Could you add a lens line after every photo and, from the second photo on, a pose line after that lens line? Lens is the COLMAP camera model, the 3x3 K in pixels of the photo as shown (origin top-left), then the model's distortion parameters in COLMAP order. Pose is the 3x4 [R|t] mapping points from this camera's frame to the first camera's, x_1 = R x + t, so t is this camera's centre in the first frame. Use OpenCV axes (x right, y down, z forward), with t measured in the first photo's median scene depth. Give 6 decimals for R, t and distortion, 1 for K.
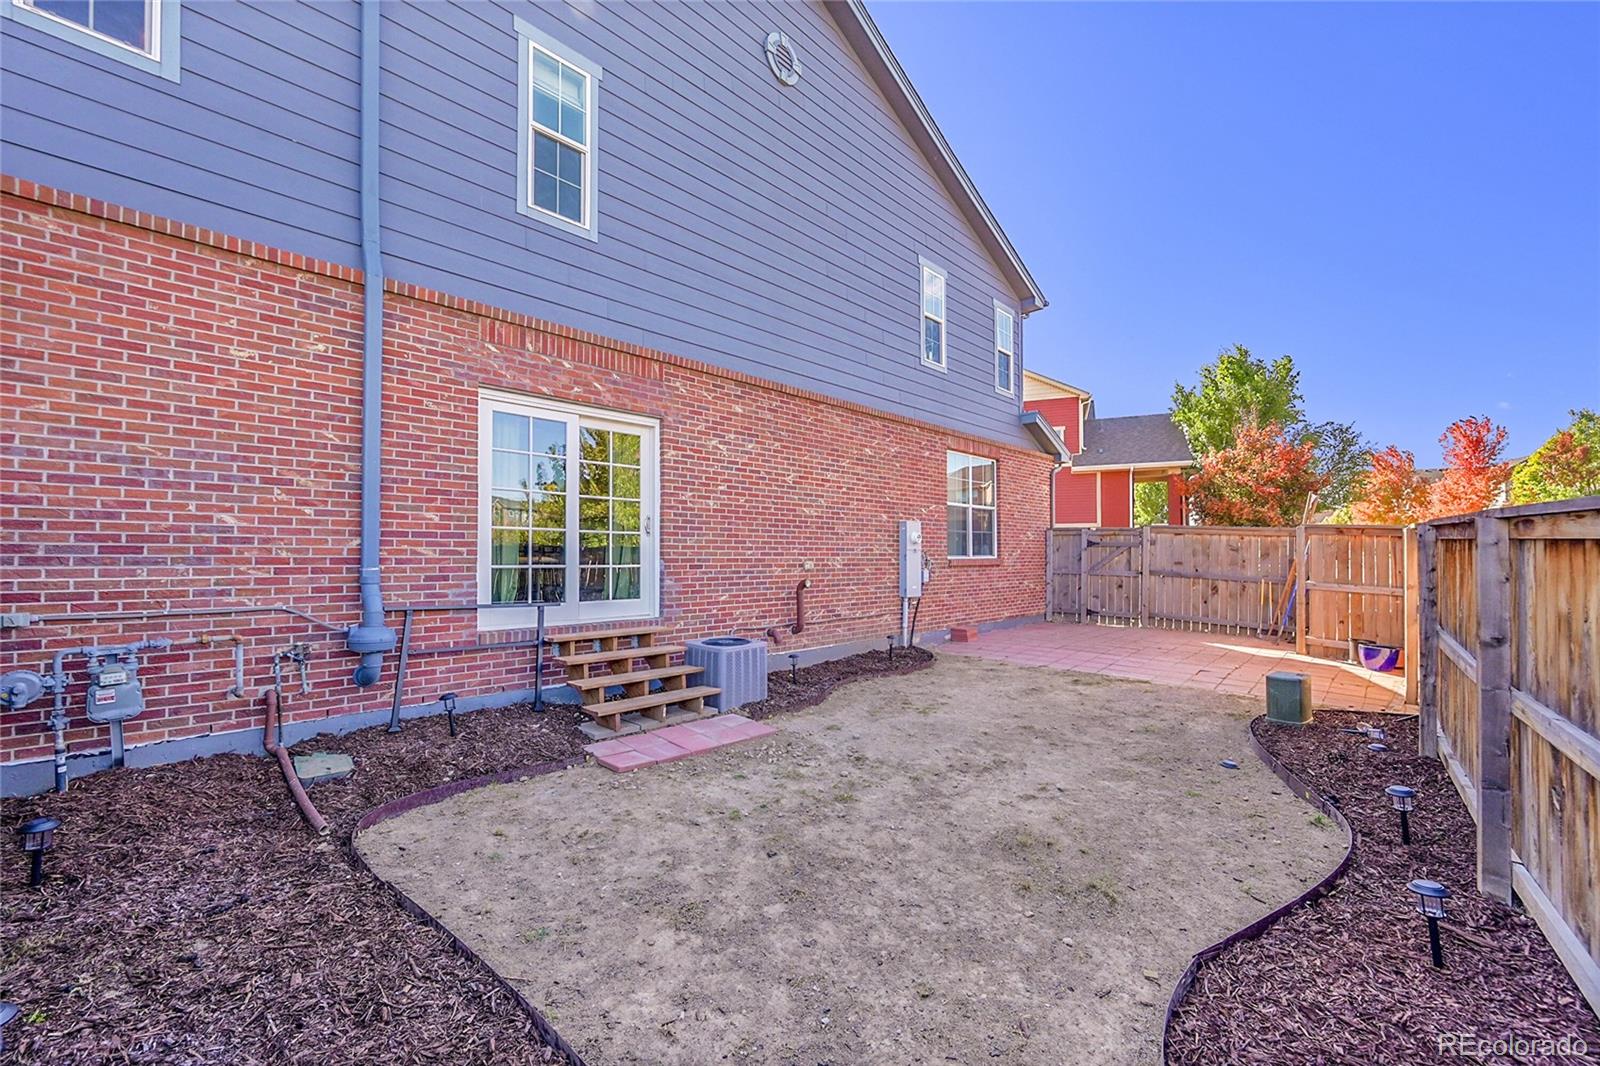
lens RADIAL K [[631.7, 0, 800.0], [0, 631.7, 533.0], [0, 0, 1]] dist [0.000744, 0.000350]
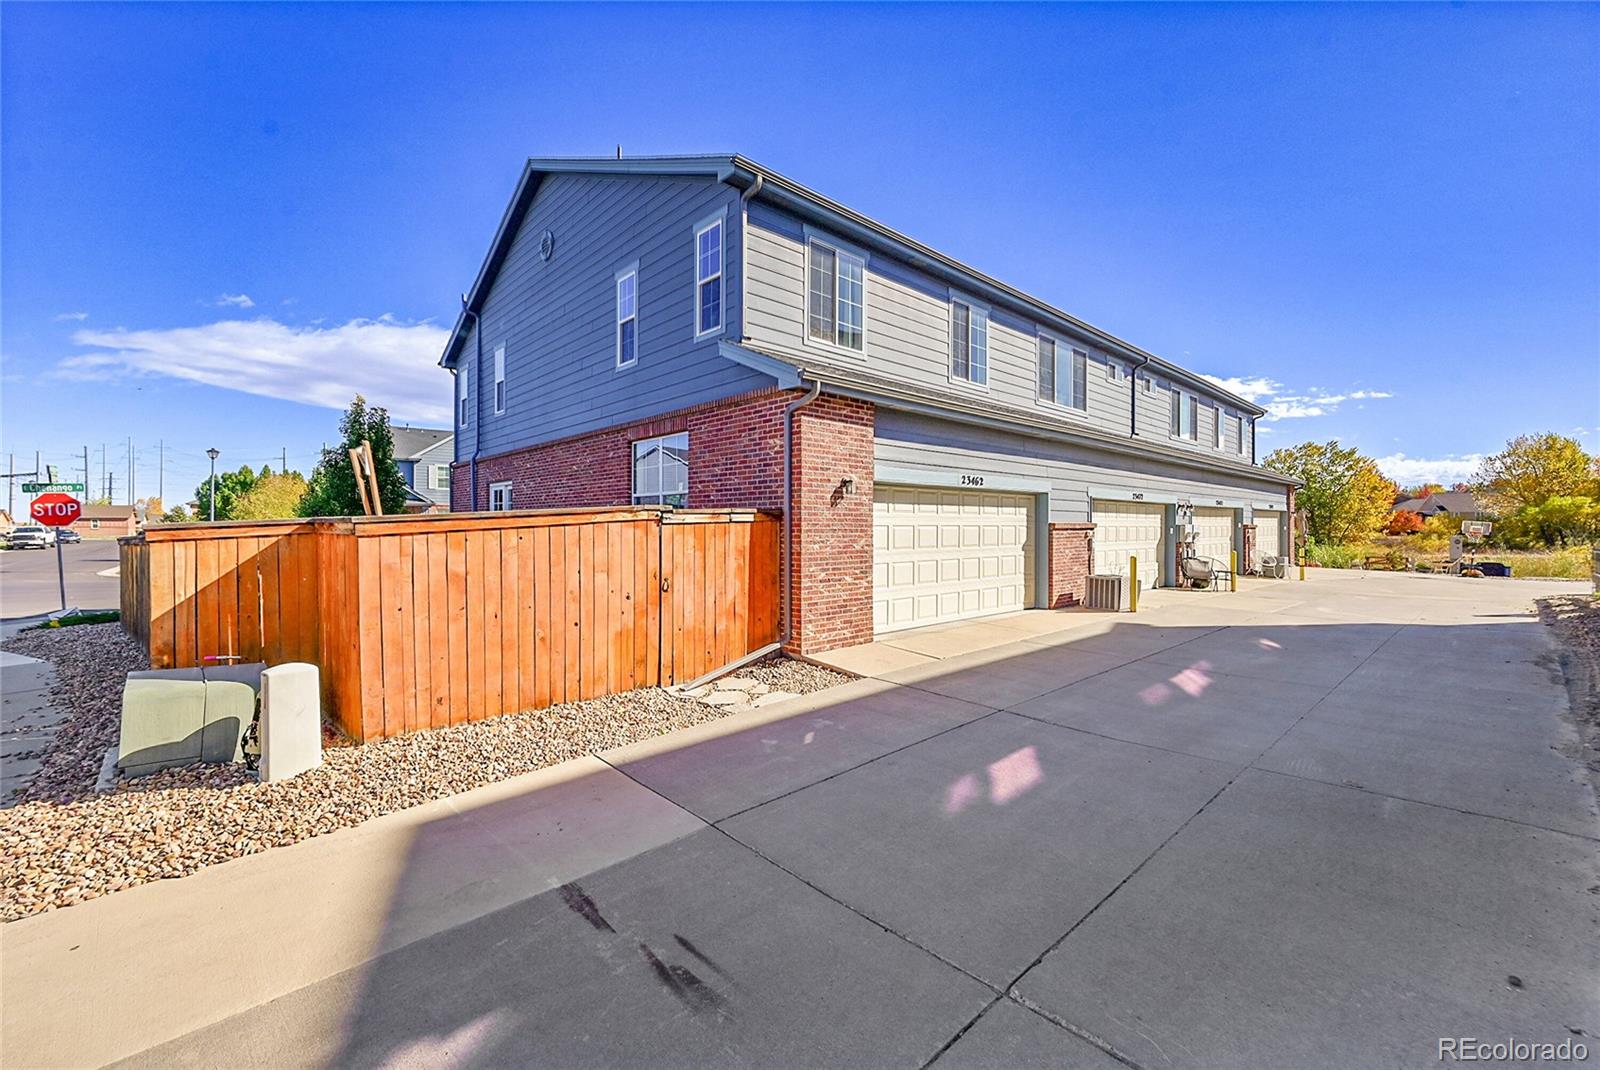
lens RADIAL K [[631.7, 0, 800.0], [0, 631.7, 535.0], [0, 0, 1]] dist [0.000744, 0.000350]
pose [[-0.046142, 0.007428, -0.998907, 1.241889], [0.024923, 0.999670, 0.006282, 0.016451], [0.998624, -0.024606, -0.046312, 1.323423]]
